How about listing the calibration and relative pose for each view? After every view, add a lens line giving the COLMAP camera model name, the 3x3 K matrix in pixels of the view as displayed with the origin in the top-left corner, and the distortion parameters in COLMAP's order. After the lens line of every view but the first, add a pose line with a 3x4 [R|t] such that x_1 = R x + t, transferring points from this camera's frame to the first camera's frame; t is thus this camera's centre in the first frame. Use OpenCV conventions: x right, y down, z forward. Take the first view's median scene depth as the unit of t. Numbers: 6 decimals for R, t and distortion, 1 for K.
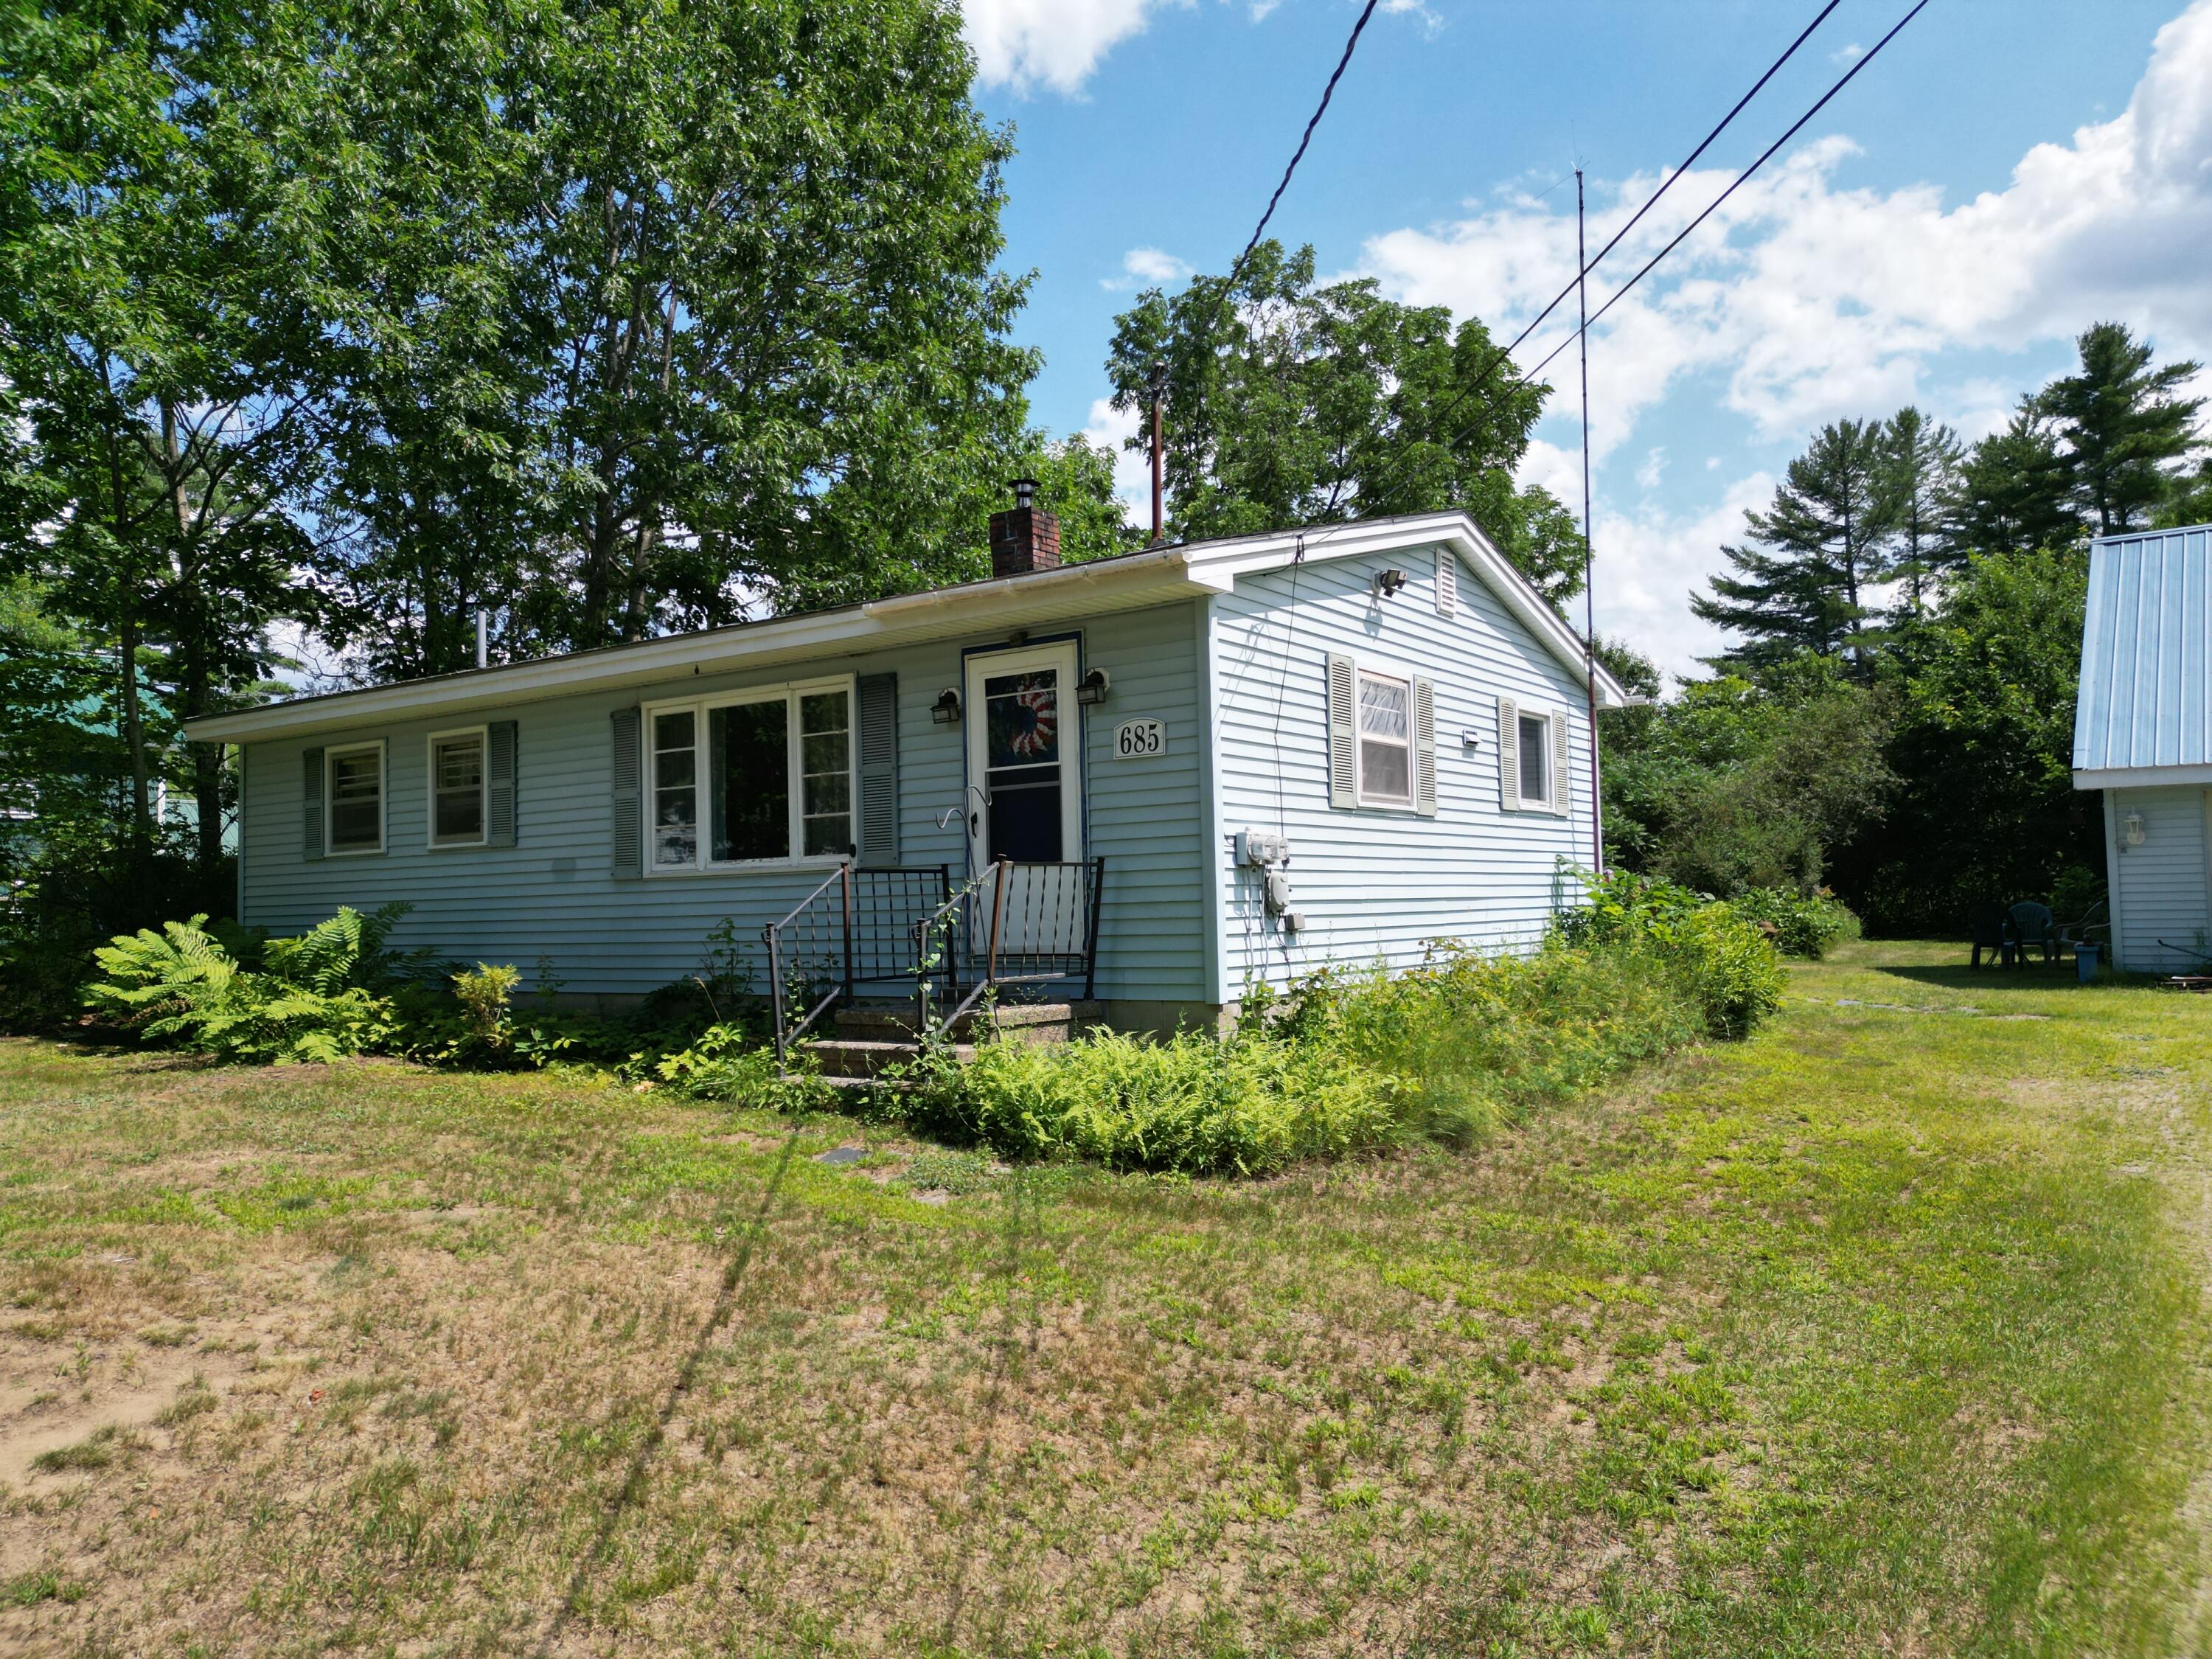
lens RADIAL K [[1529.4, 0, 1106.0], [0, 1529.4, 829.5], [0, 0, 1]] dist [0.116234, -0.141976]
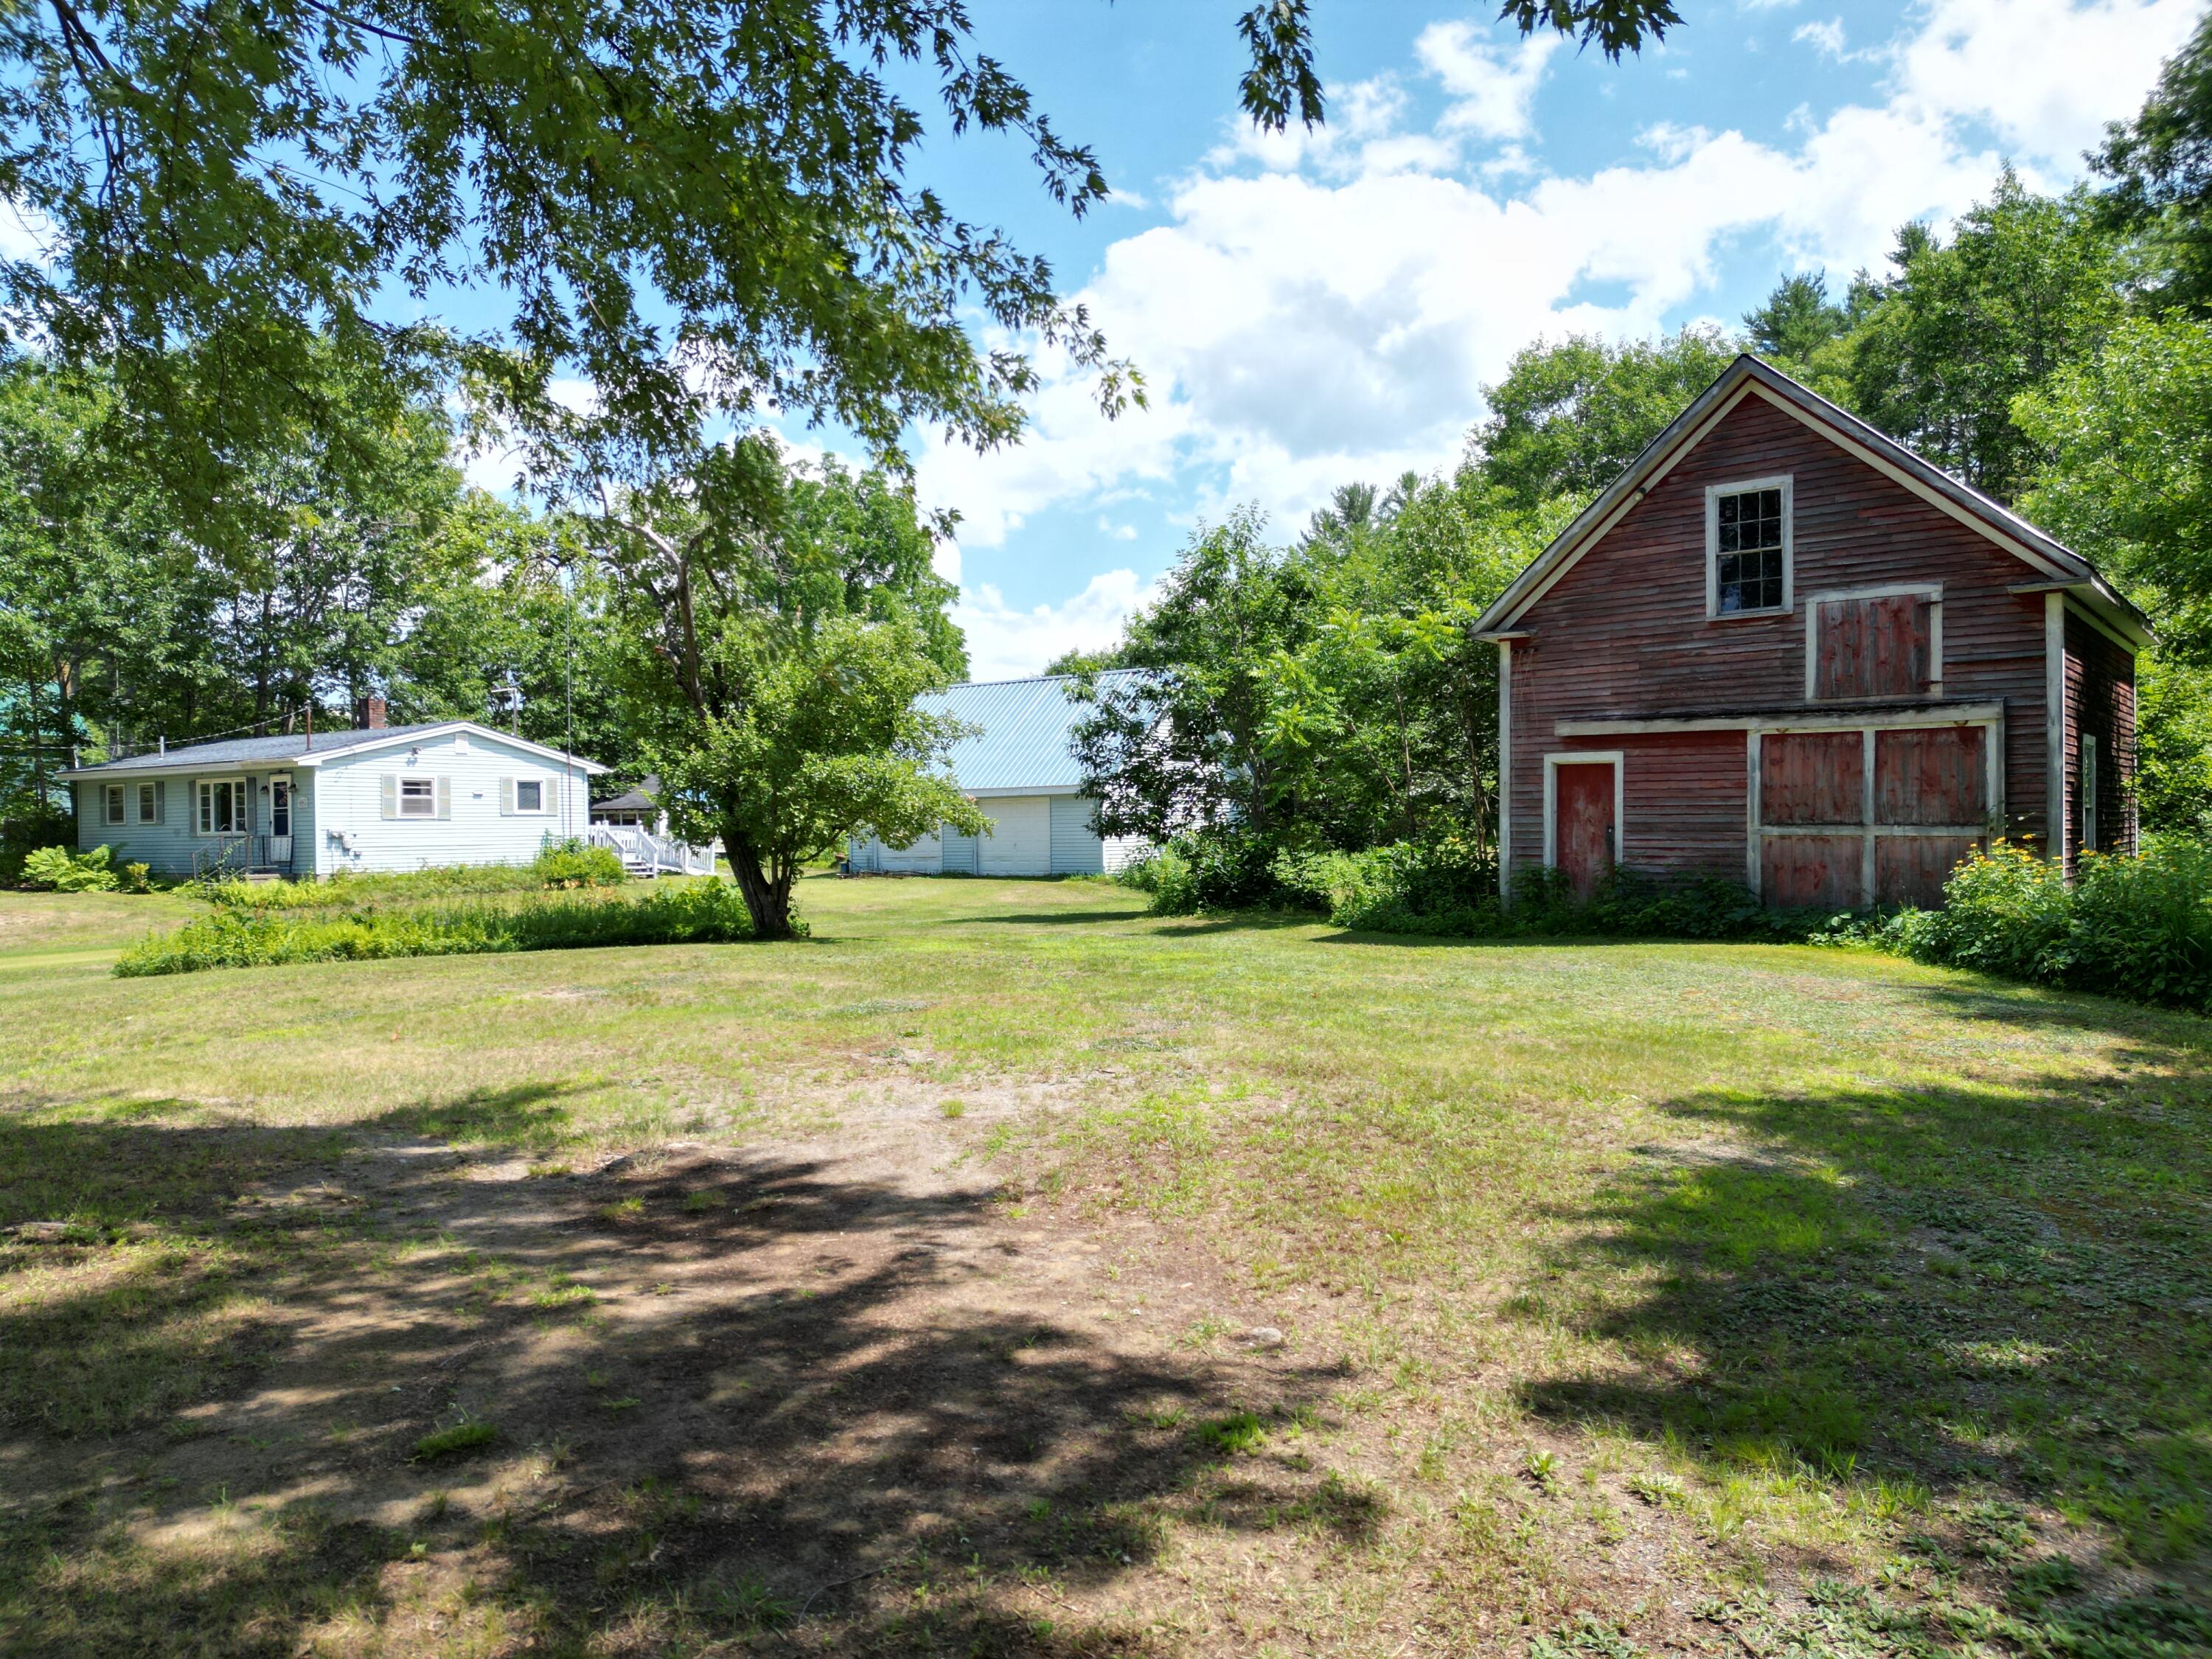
lens RADIAL K [[1529.4, 0, 1106.0], [0, 1529.4, 829.5], [0, 0, 1]] dist [0.116234, -0.141976]
pose [[0.999699, 0.008001, 0.023187, 1.452702], [-0.009133, 0.998752, 0.049101, -0.153253], [-0.022765, -0.049298, 0.998525, -2.179939]]
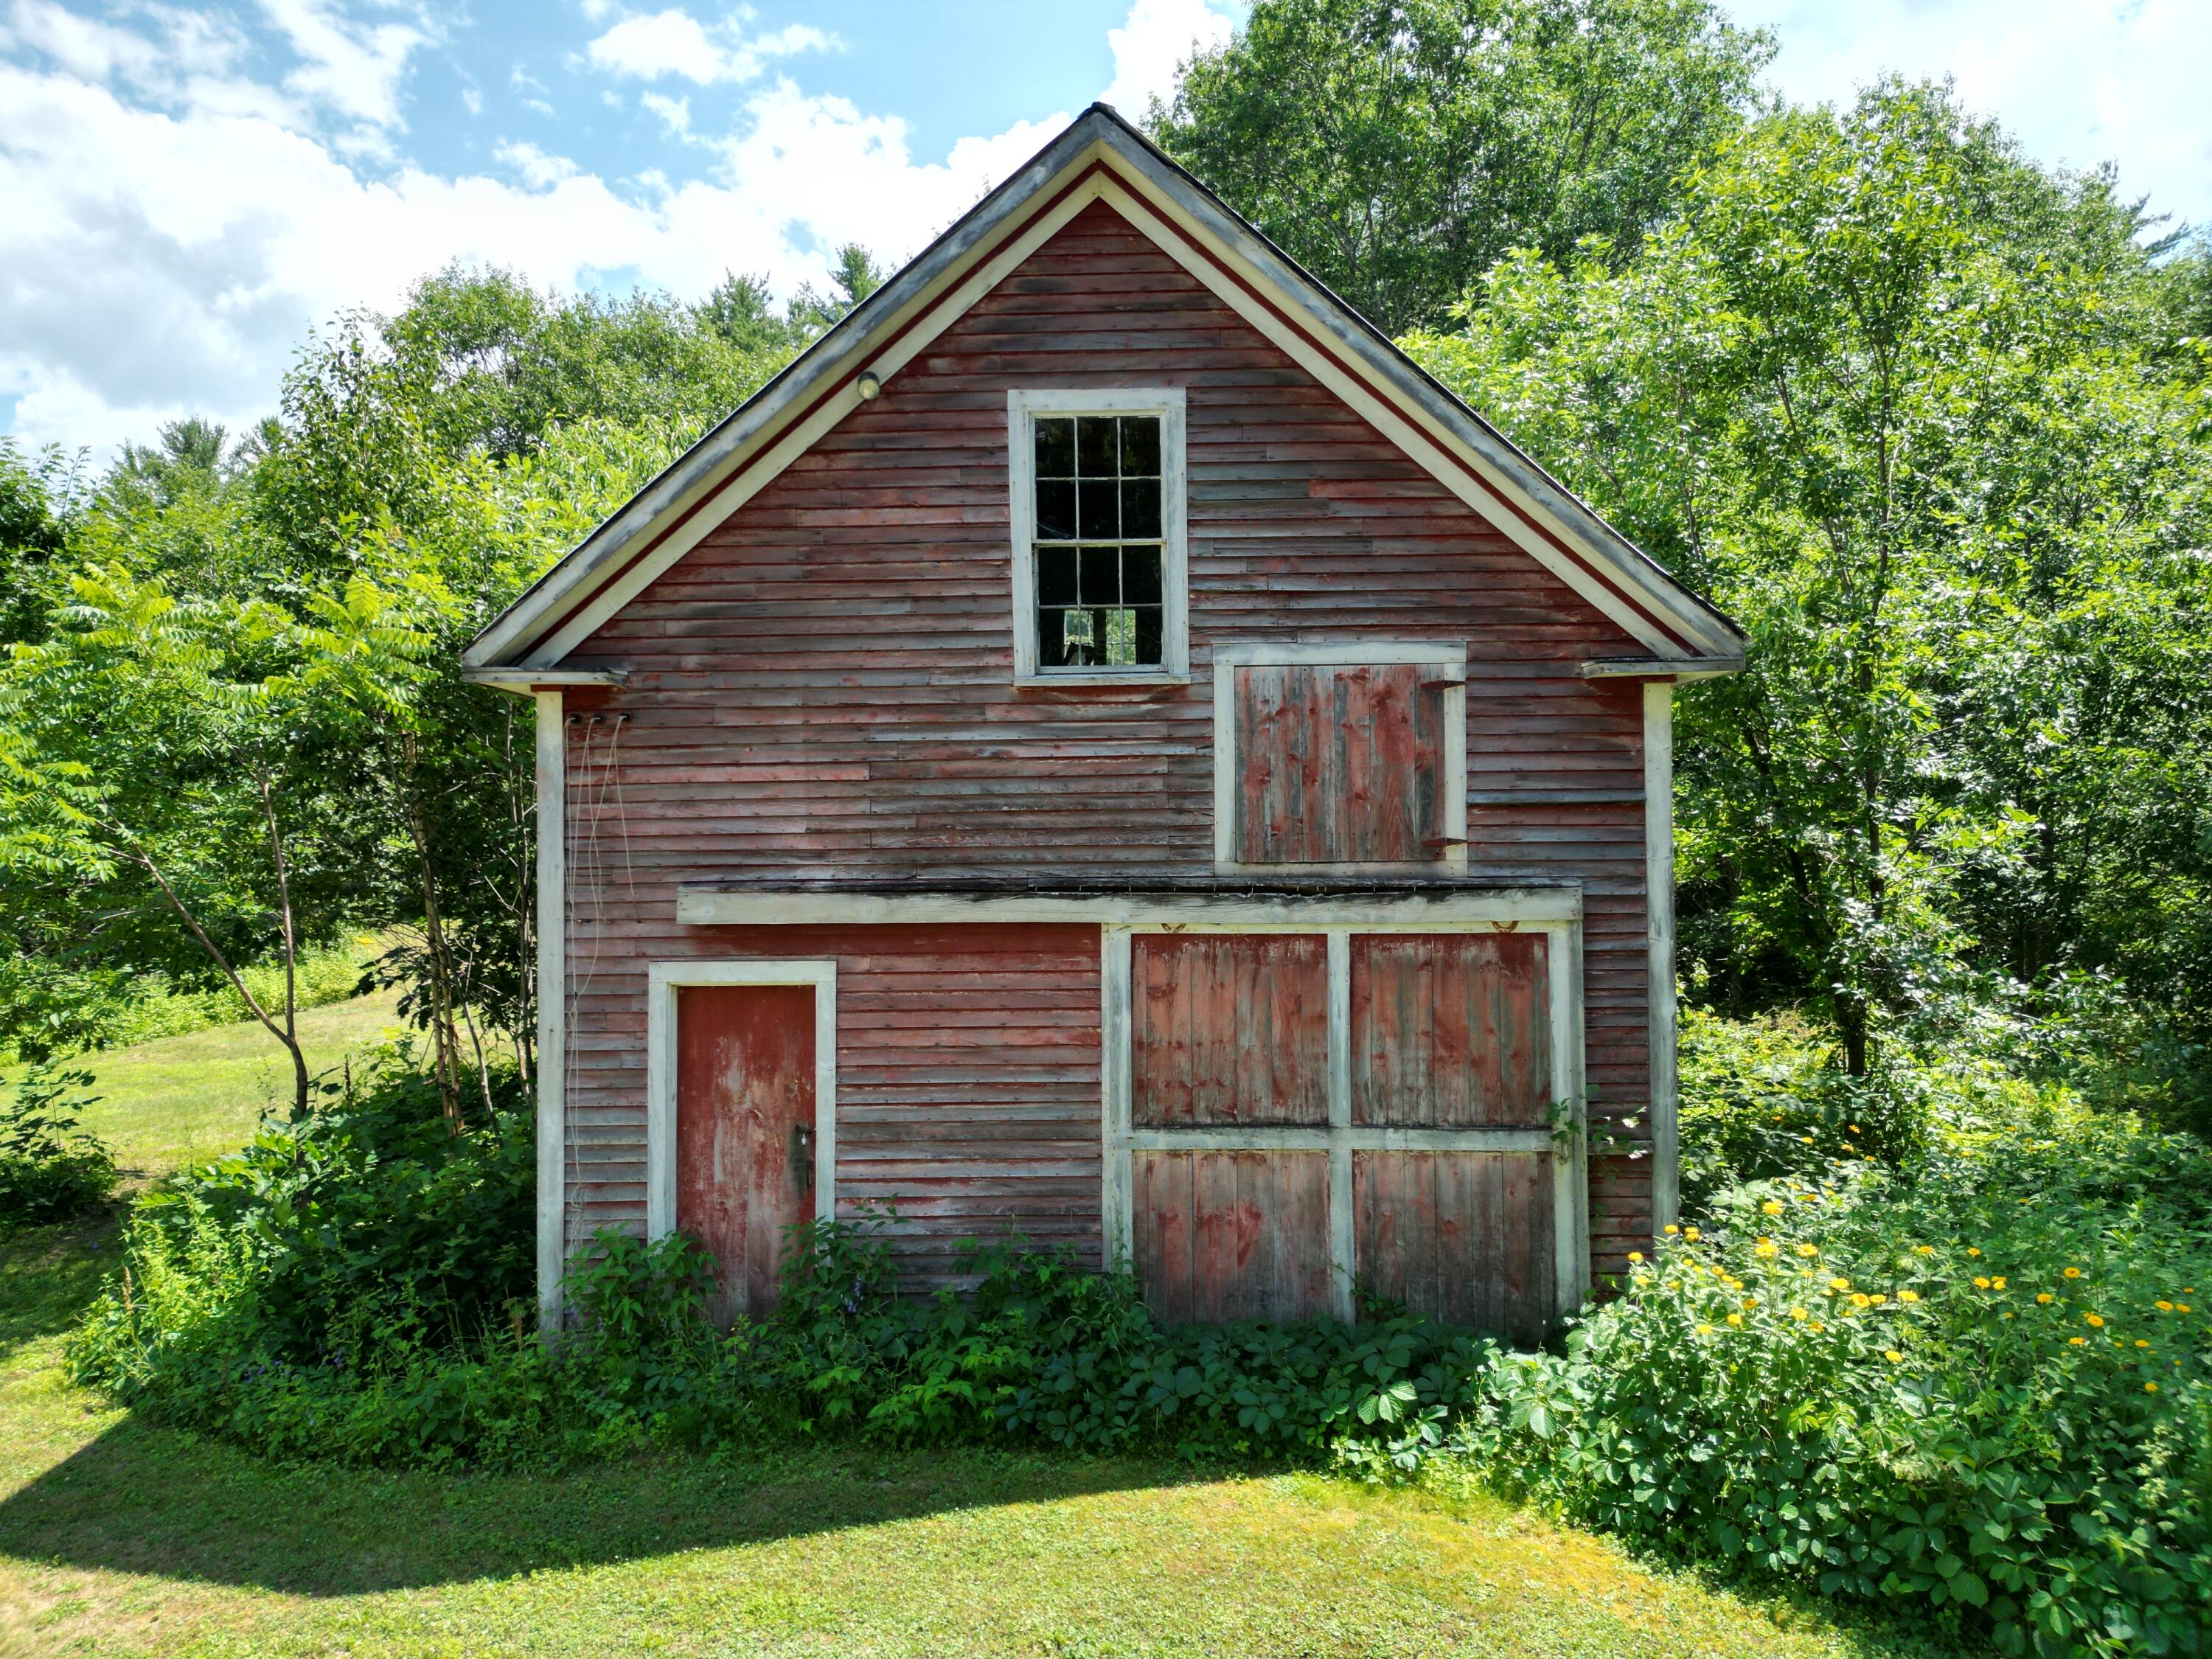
lens RADIAL K [[1529.4, 0, 1106.0], [0, 1529.4, 829.5], [0, 0, 1]] dist [0.116234, -0.141976]
pose [[0.760878, 0.004662, 0.648879, 1.663595], [-0.030495, 0.999126, 0.028581, -0.246292], [-0.648178, -0.041534, 0.760355, -1.188648]]
